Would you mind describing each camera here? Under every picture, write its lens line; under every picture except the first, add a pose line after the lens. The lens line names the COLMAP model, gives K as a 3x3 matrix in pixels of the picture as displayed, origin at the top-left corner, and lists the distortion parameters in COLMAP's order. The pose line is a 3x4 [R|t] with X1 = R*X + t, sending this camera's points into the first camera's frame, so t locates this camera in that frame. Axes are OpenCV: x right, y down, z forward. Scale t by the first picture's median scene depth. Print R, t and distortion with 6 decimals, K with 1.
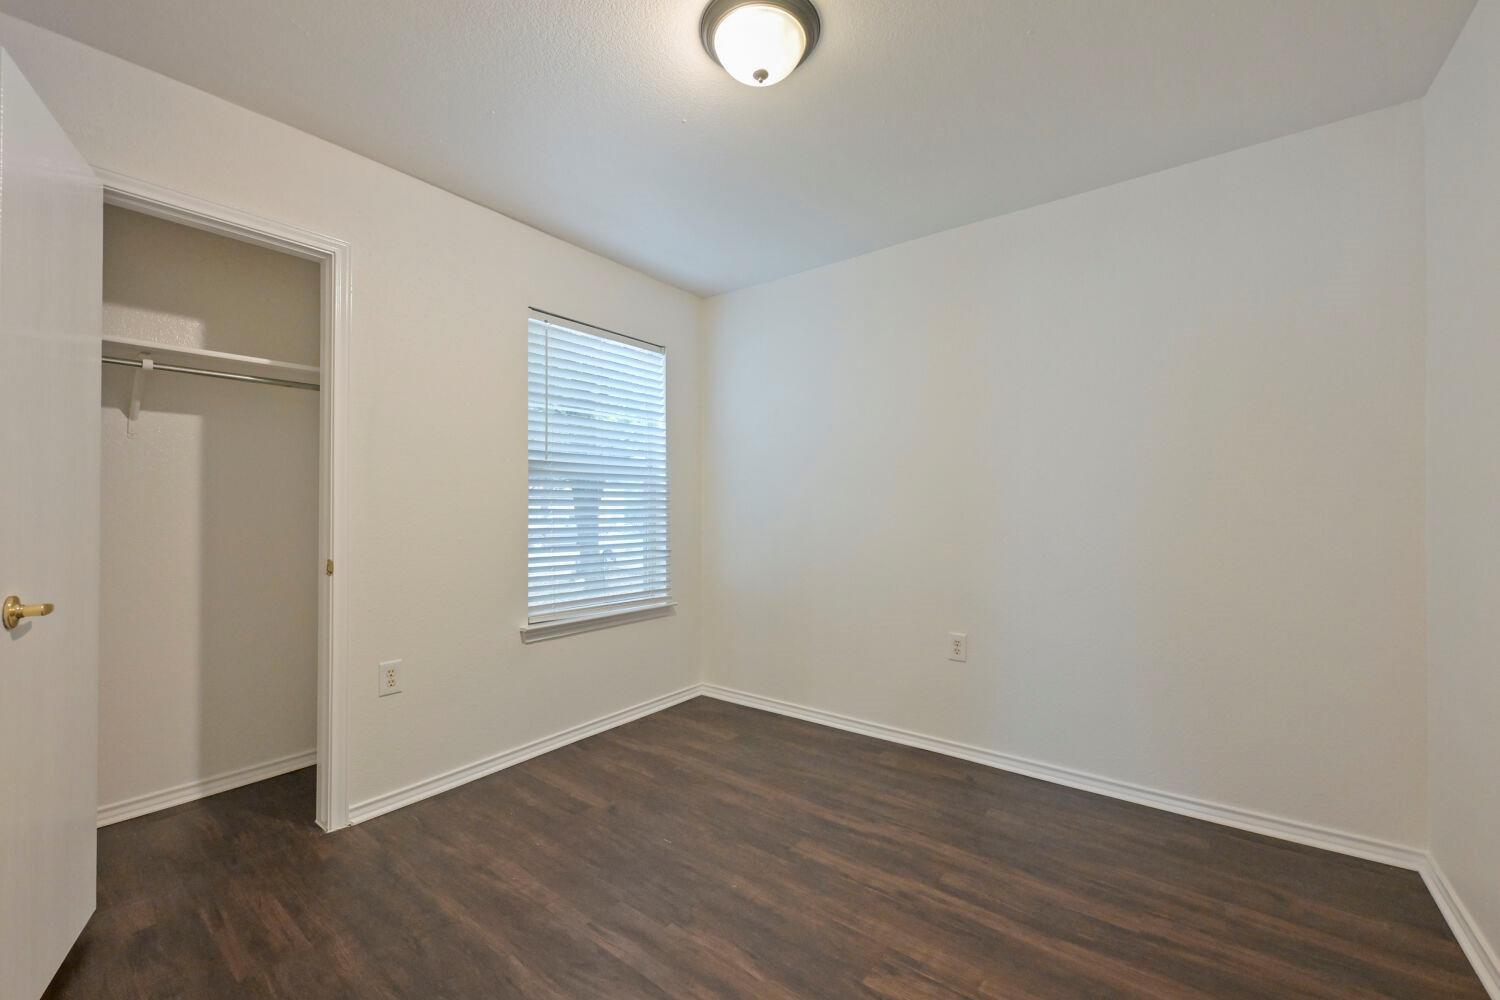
lens RADIAL K [[615.7, 0, 727.4], [0, 615.7, 497.6], [0, 0, 1]] dist [-0.000342, -0.000018]
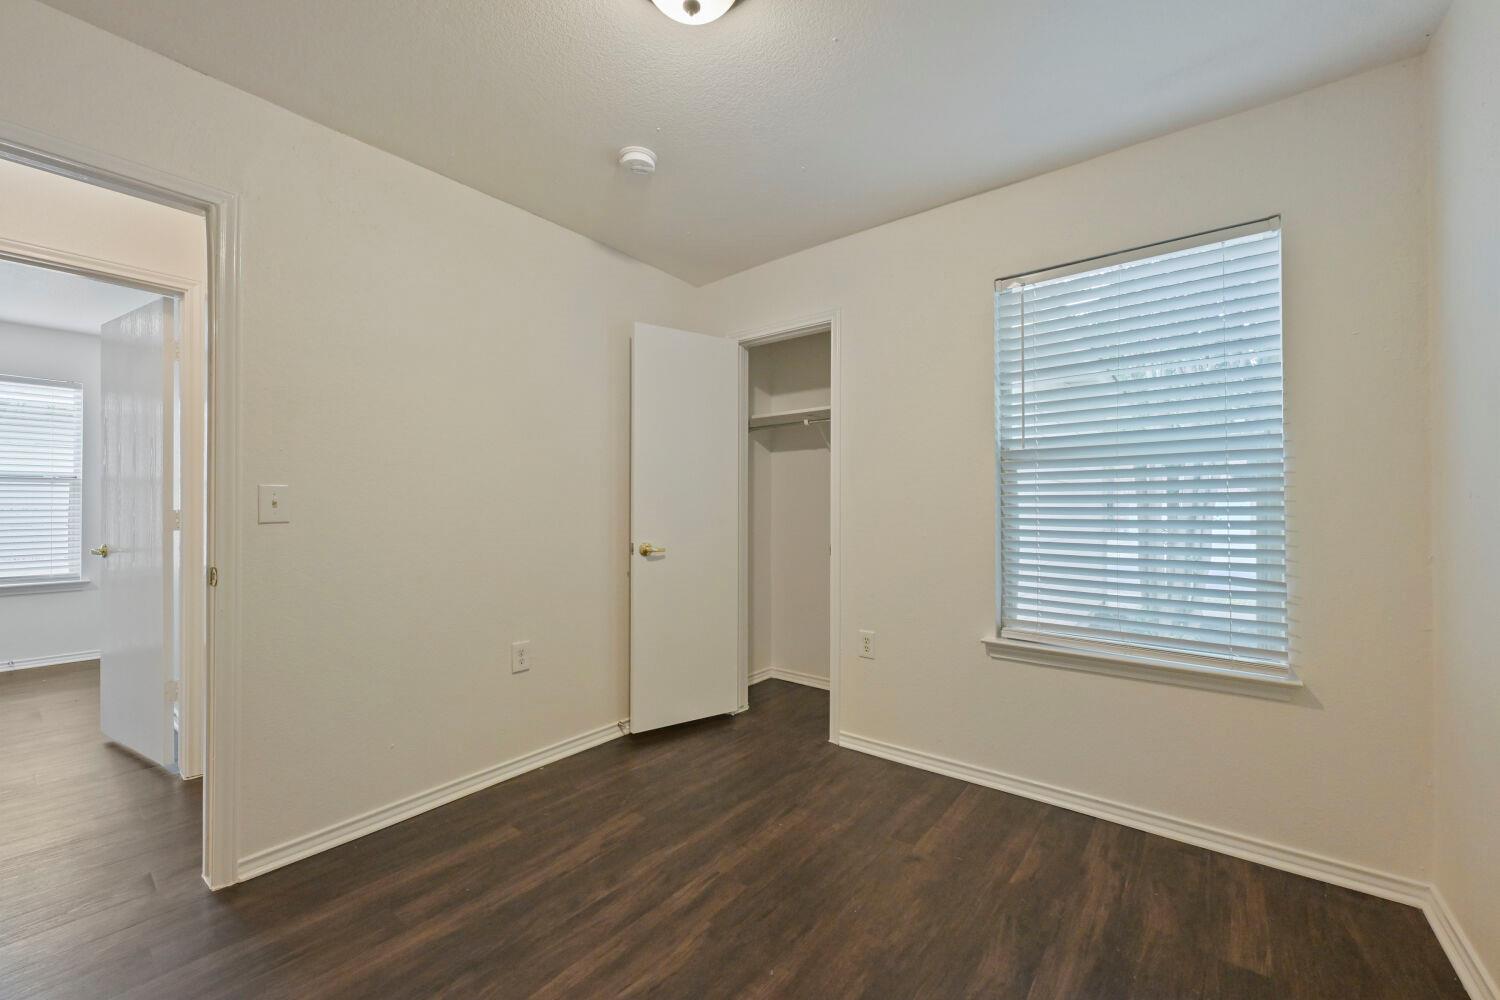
lens RADIAL K [[580.8, 0, 750.0], [0, 580.8, 500.0], [0, 0, 1]] dist [0.000566, 0.000073]
pose [[0.001510, -0.010431, -0.999944, 0.606646], [0.019064, 0.999764, -0.010400, 0.011472], [0.999817, -0.019047, 0.001708, 0.758884]]
